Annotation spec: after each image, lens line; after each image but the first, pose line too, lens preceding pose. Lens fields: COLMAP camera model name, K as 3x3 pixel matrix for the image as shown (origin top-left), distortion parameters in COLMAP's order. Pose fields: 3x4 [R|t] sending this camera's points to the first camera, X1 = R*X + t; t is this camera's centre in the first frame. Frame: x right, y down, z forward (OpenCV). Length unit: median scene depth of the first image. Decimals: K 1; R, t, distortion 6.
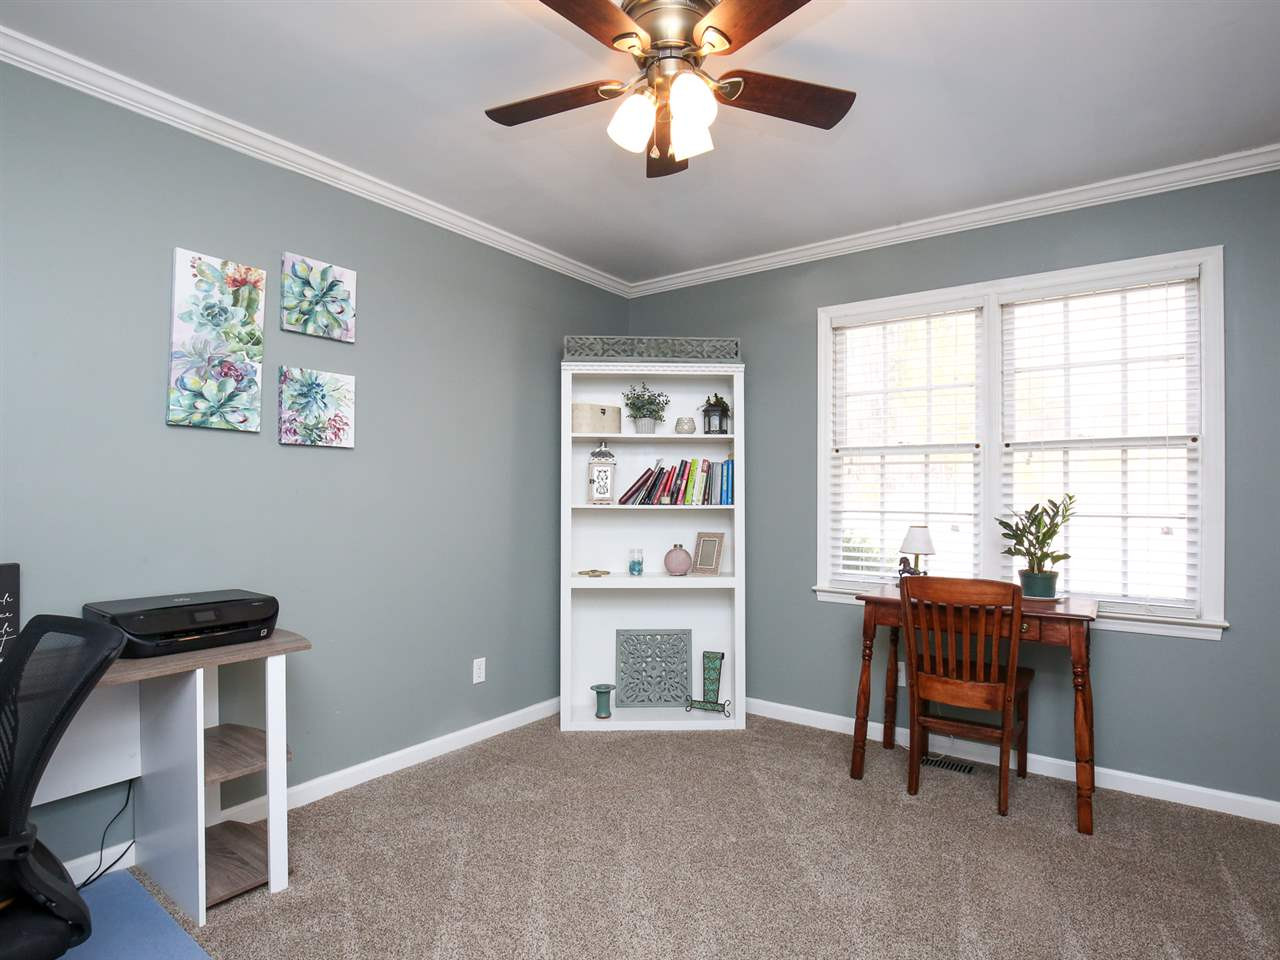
lens RADIAL K [[703.2, 0, 629.8], [0, 703.2, 481.2], [0, 0, 1]] dist [-0.003747, -0.000252]
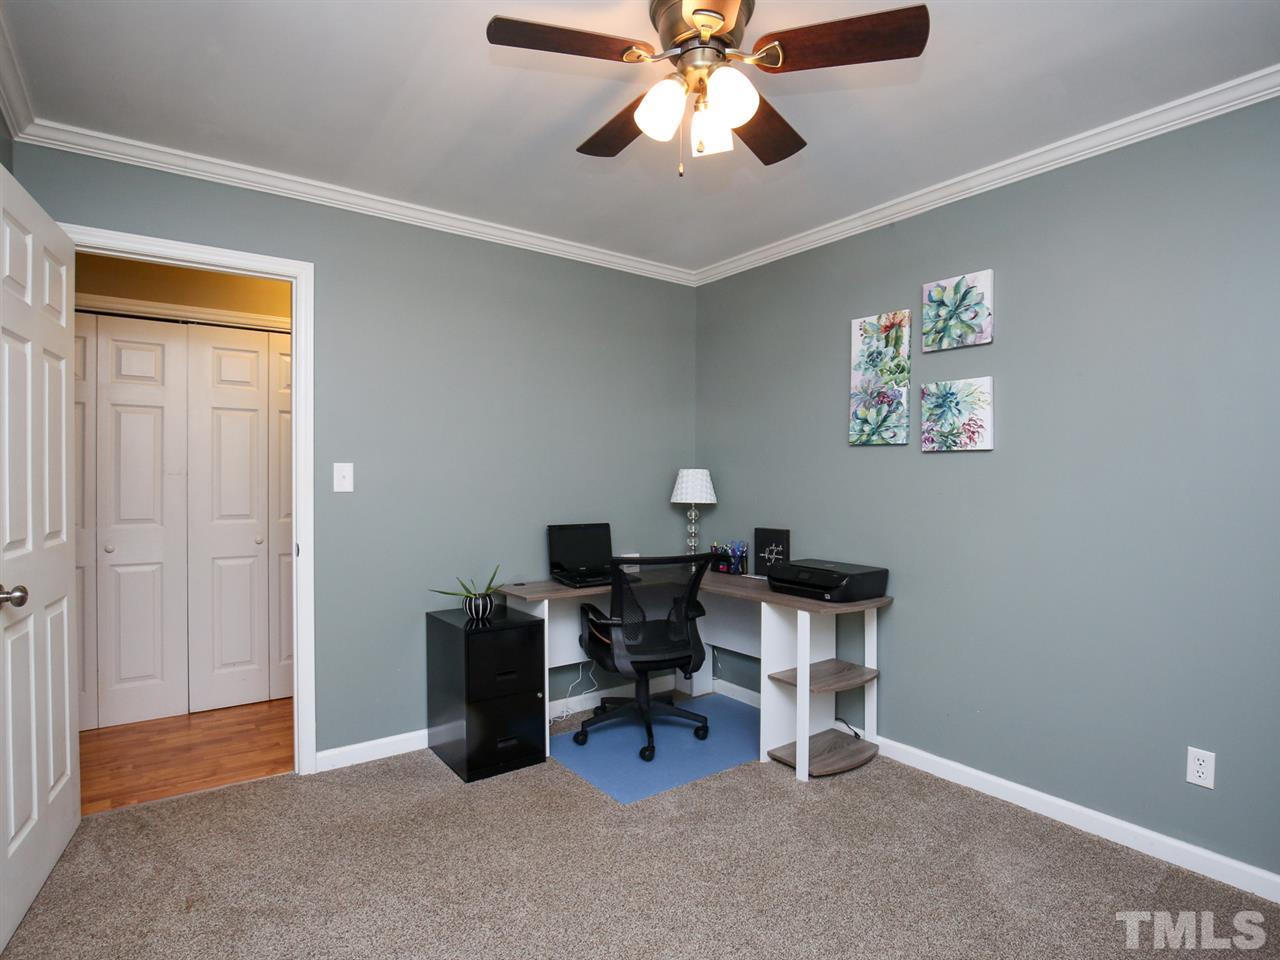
lens RADIAL K [[668.4, 0, 636.0], [0, 668.4, 485.3], [0, 0, 1]] dist [-0.033096, 0.003142]
pose [[-0.290489, -0.002981, -0.956874, 0.673131], [0.000879, 0.999994, -0.003382, 0.005154], [0.956878, -0.001824, -0.290484, 0.848611]]
